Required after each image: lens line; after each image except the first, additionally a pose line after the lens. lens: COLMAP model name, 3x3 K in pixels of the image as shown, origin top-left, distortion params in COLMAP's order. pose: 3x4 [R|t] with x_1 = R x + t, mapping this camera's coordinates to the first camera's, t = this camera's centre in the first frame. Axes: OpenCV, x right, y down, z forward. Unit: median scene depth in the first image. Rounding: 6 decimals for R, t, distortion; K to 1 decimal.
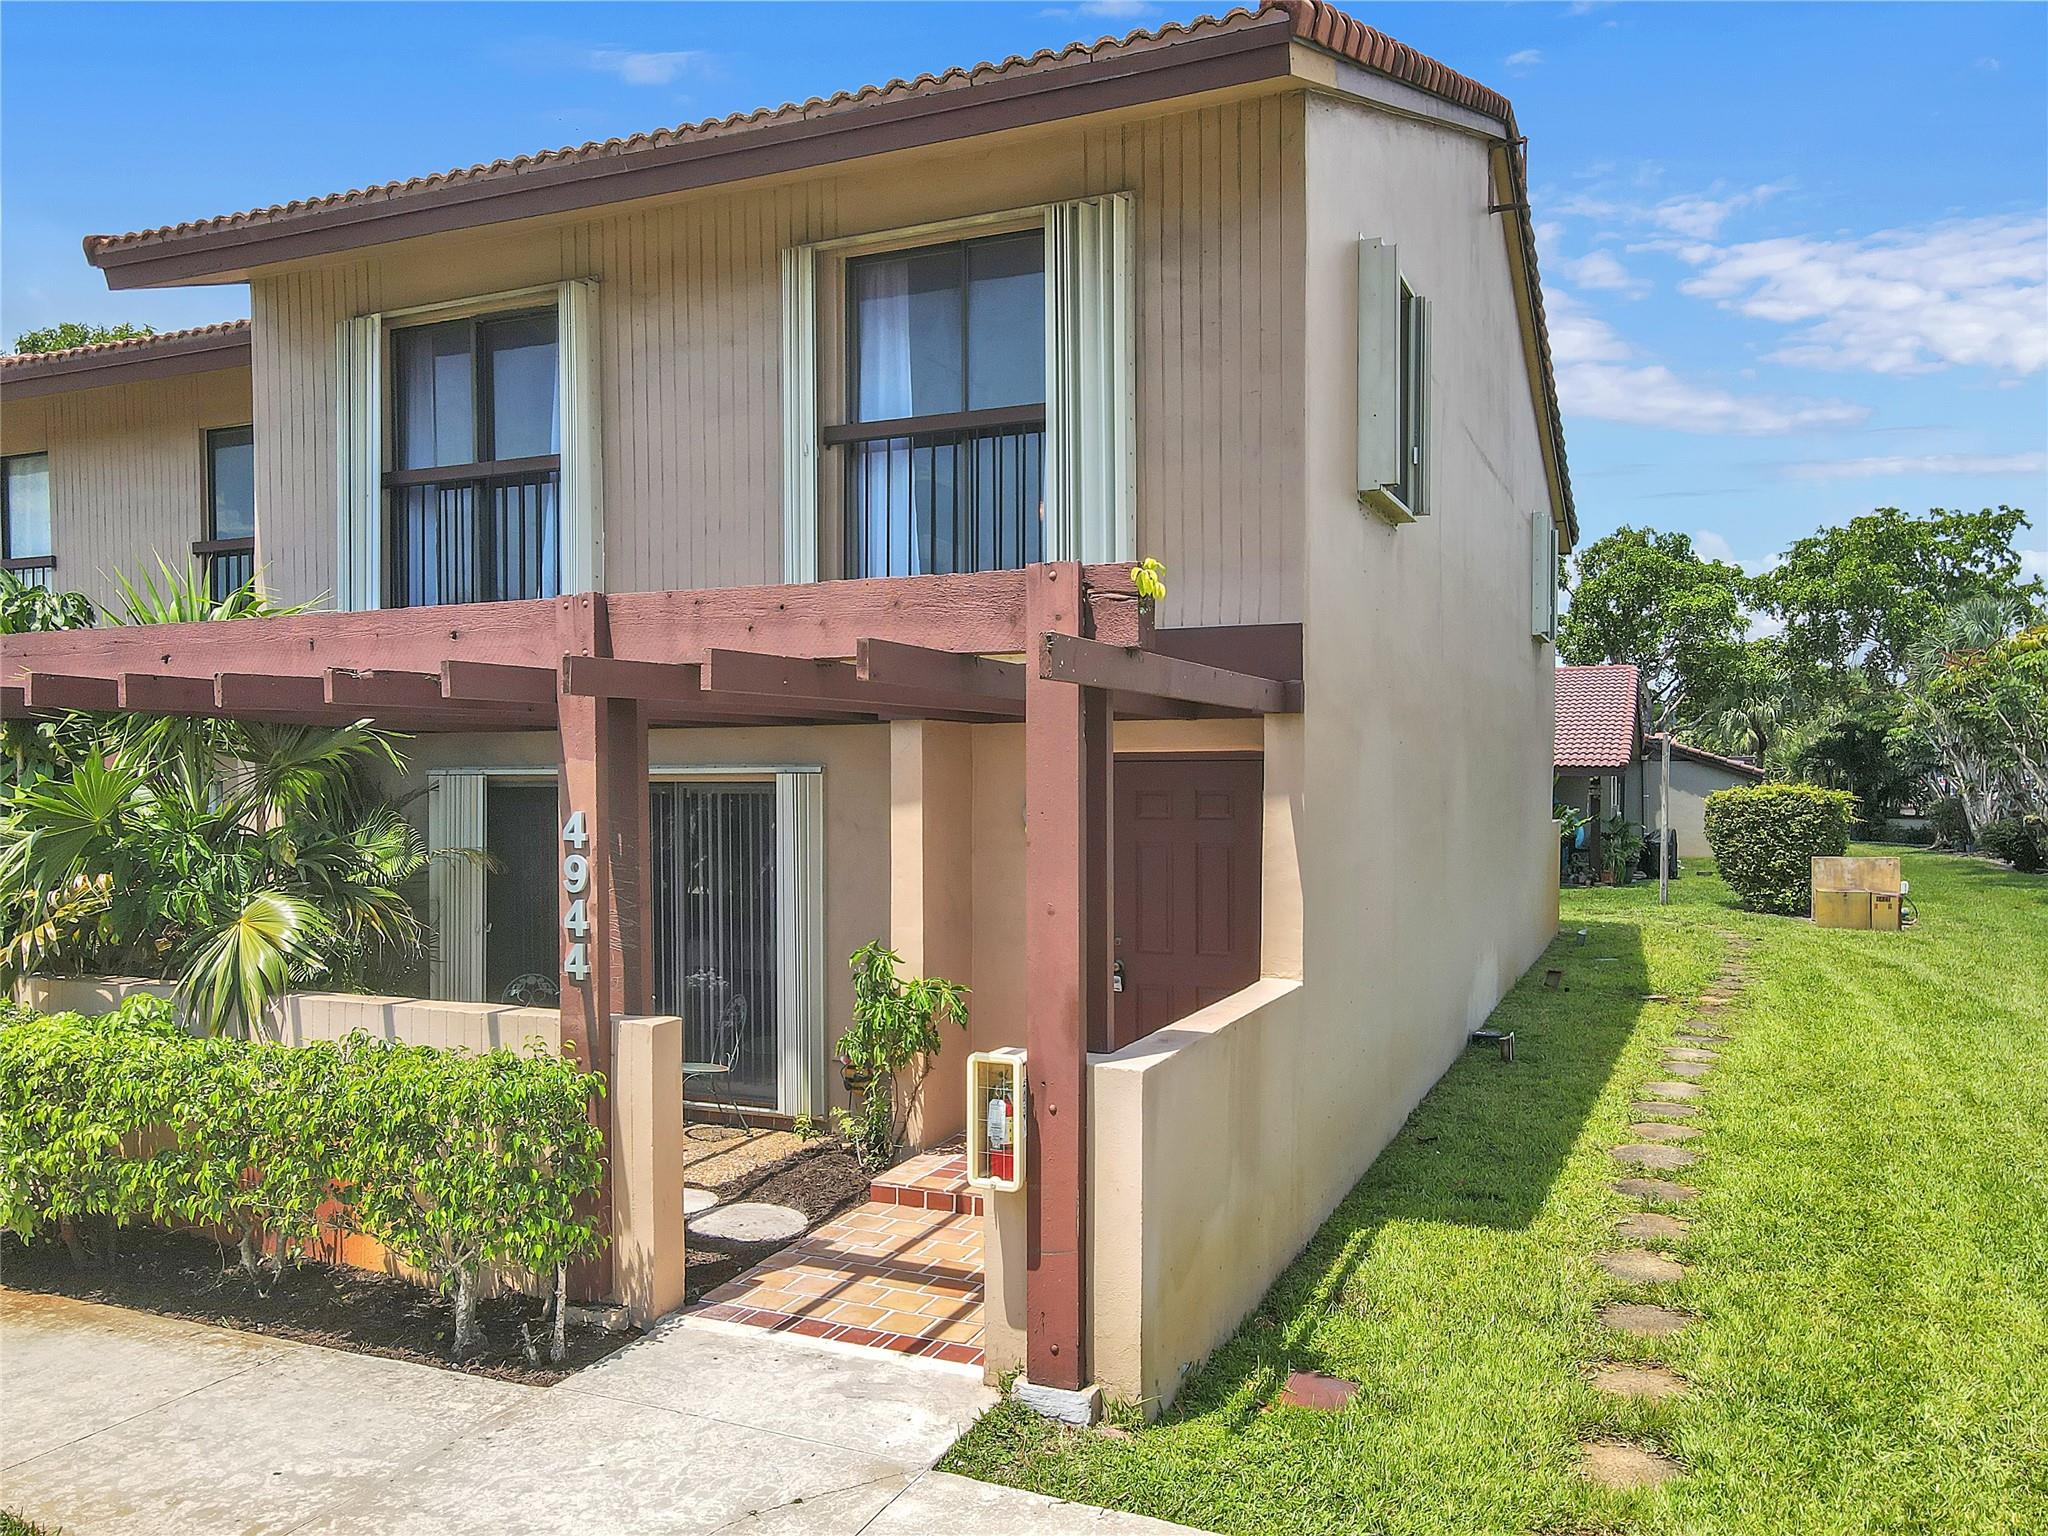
lens RADIAL K [[1528.0, 0, 1025.6], [0, 1528.0, 778.5], [0, 0, 1]] dist [0.044560, -0.002231]
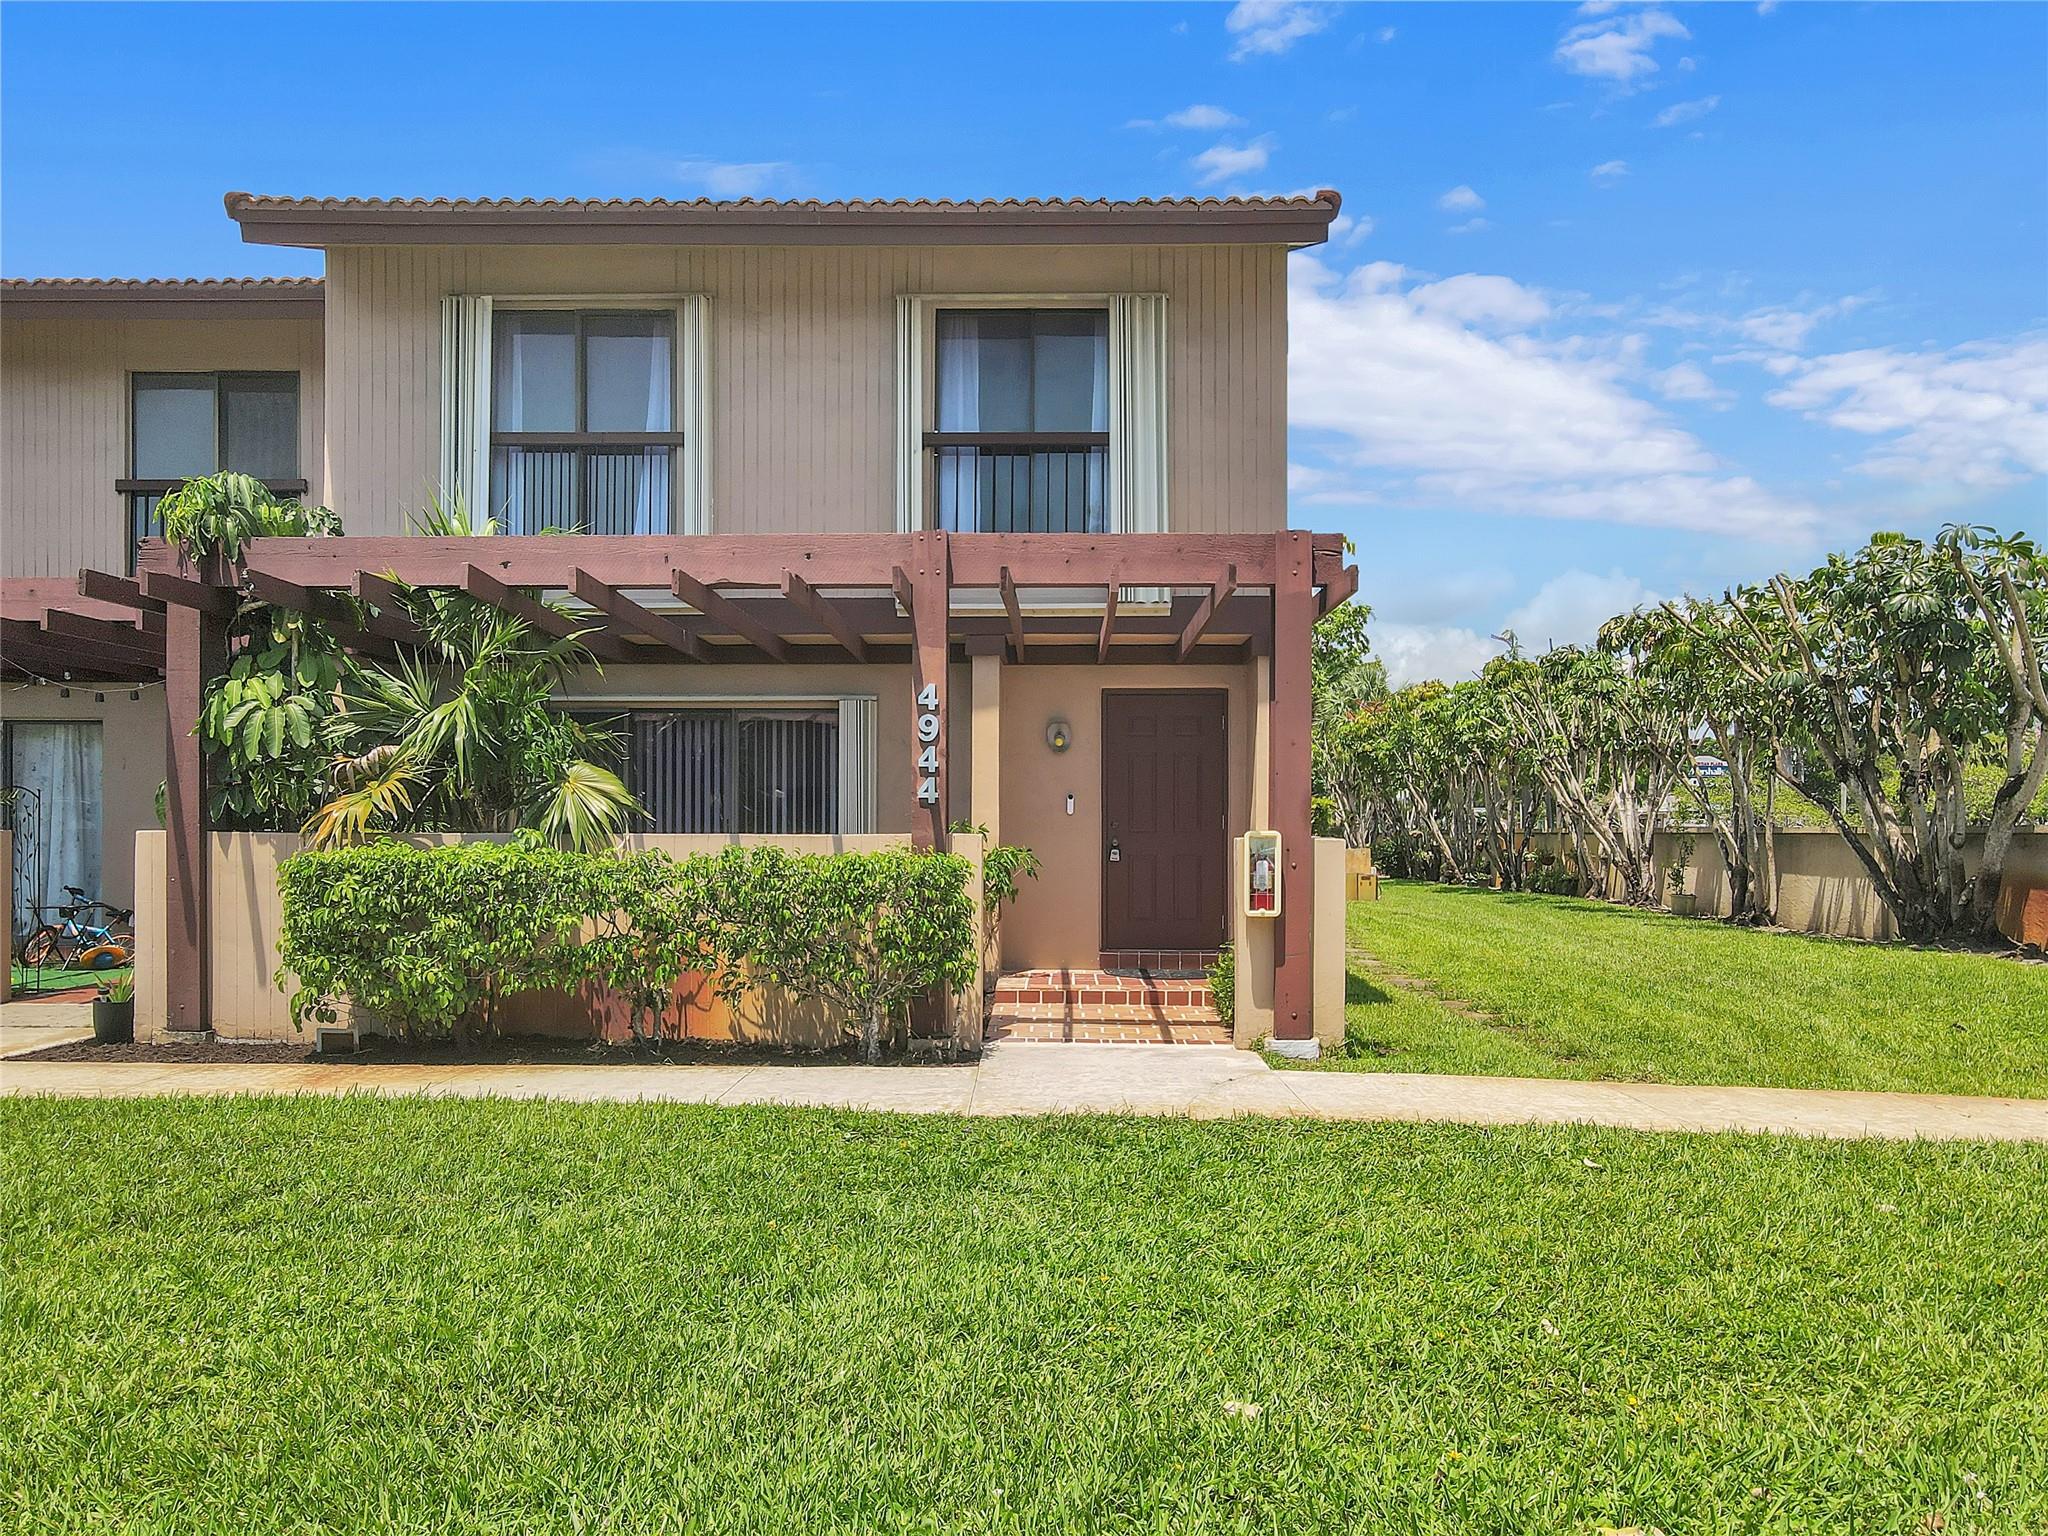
lens RADIAL K [[1528.0, 0, 1025.6], [0, 1528.0, 778.5], [0, 0, 1]] dist [0.044560, -0.002231]
pose [[0.922781, 0.018711, 0.384870, -0.558452], [-0.003763, 0.999210, -0.039558, 0.121782], [-0.385306, 0.035055, 0.922123, -0.243718]]
